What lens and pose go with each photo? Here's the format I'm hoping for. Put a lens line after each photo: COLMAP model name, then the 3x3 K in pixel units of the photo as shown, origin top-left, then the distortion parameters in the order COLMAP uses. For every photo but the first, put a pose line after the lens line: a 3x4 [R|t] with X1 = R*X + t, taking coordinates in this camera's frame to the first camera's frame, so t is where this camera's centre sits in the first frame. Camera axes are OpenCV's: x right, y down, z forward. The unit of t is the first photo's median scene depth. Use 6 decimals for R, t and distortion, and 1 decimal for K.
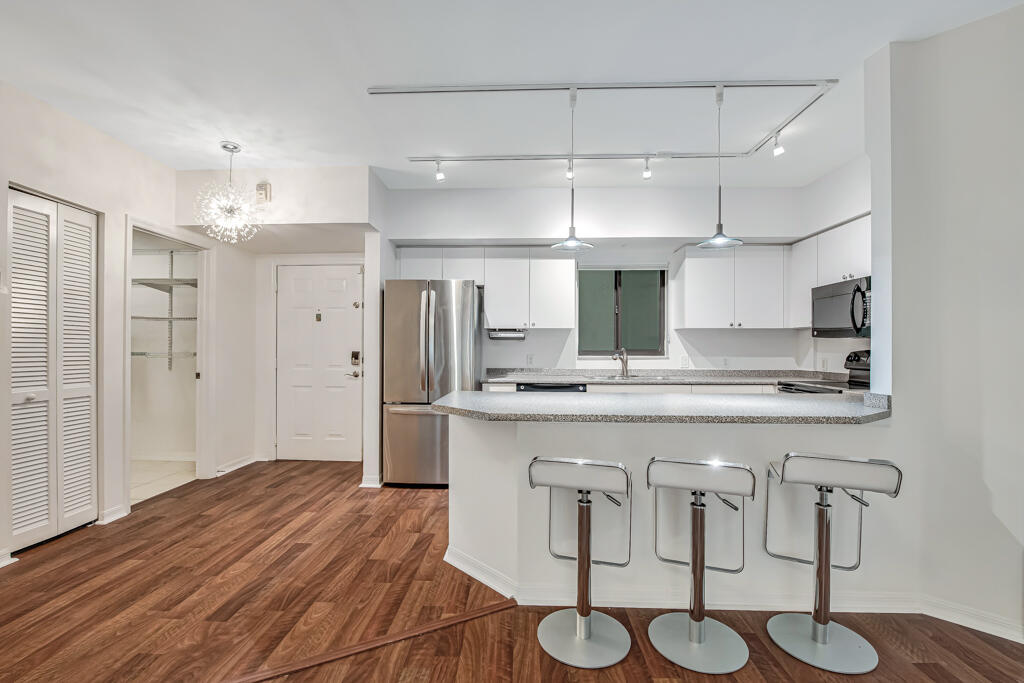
lens RADIAL K [[461.9, 0, 504.5], [0, 461.9, 339.1], [0, 0, 1]] dist [-0.010436, -0.001033]
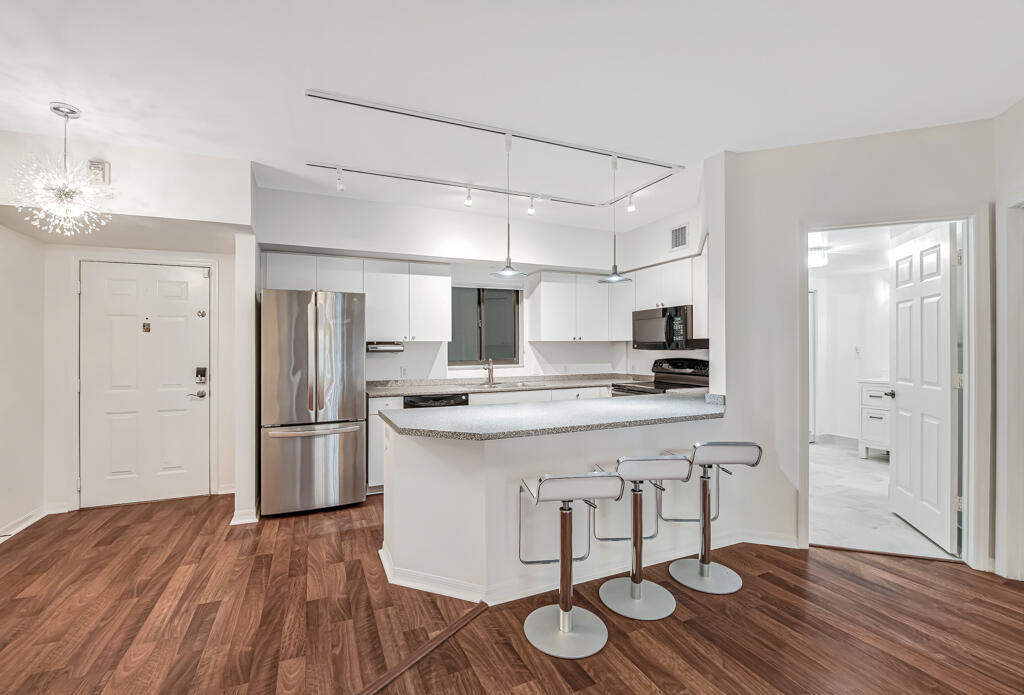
lens RADIAL K [[445.8, 0, 497.0], [0, 445.8, 340.1], [0, 0, 1]] dist [-0.012774, -0.001089]
pose [[0.901683, -0.000689, 0.432397, -0.247836], [0.001605, 0.999997, -0.001755, -0.030405], [-0.432395, 0.002277, 0.901682, 0.028210]]
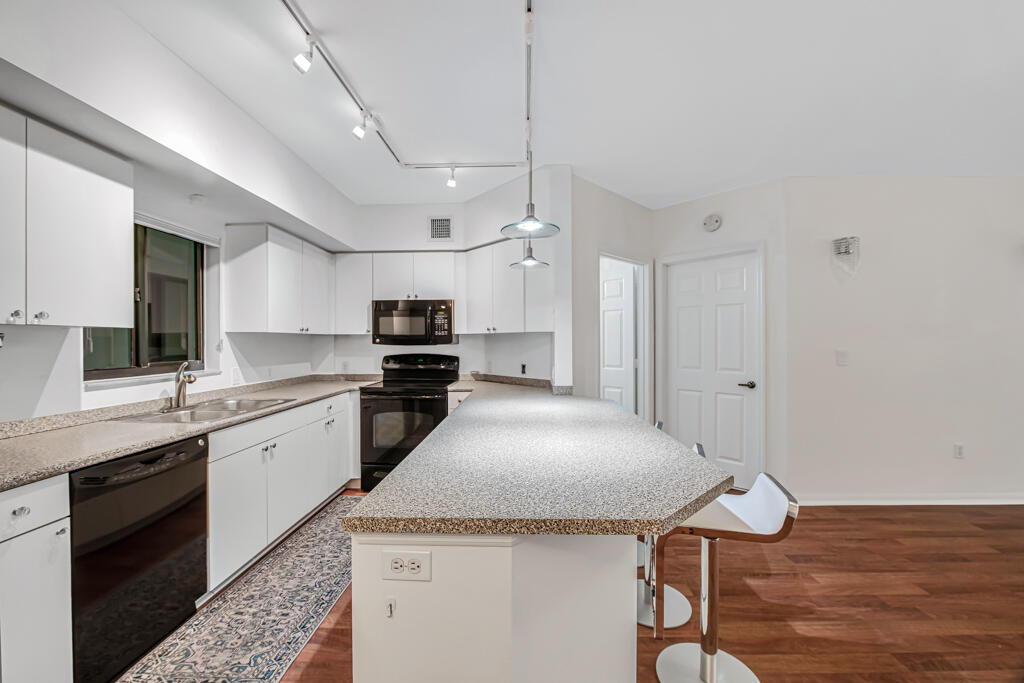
lens RADIAL K [[409.9, 0, 504.7], [0, 409.9, 343.1], [0, 0, 1]] dist [-0.011494, -0.001889]
pose [[-0.008144, -0.007944, 0.999935, -0.356745], [-0.016286, 0.999837, 0.007810, -0.021571], [-0.999834, -0.016221, -0.008272, 0.752846]]
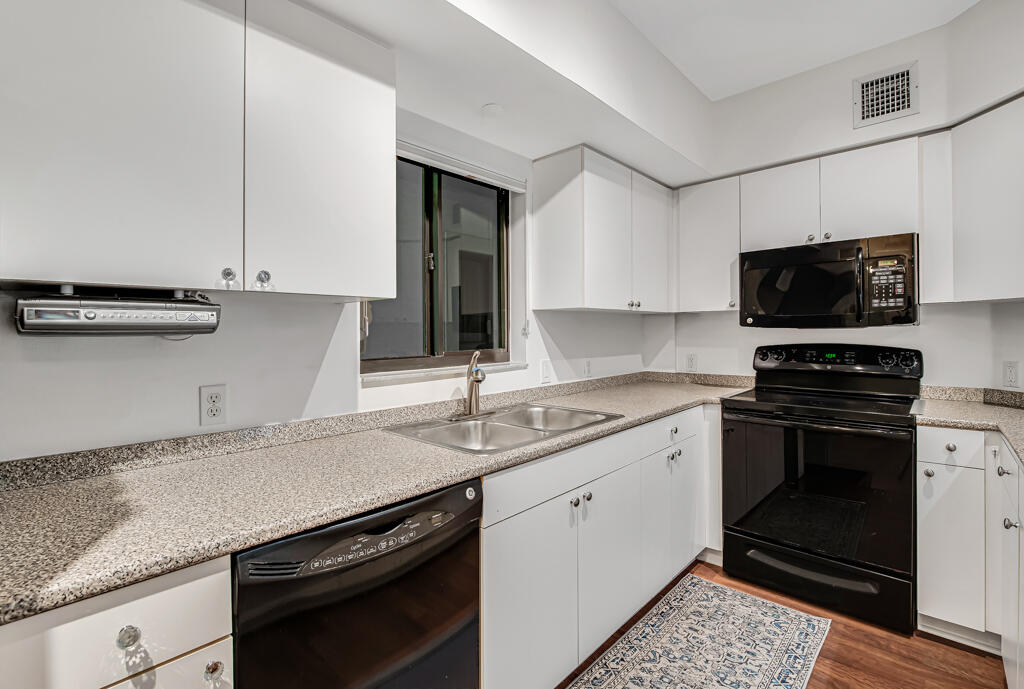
lens RADIAL K [[457.8, 0, 512.5], [0, 457.8, 331.8], [0, 0, 1]] dist [-0.014860, 0.000255]
pose [[0.643892, -0.009766, 0.765054, -0.053832], [-0.004056, 0.999861, 0.016177, -0.006708], [-0.765105, -0.013519, 0.643763, 0.905290]]
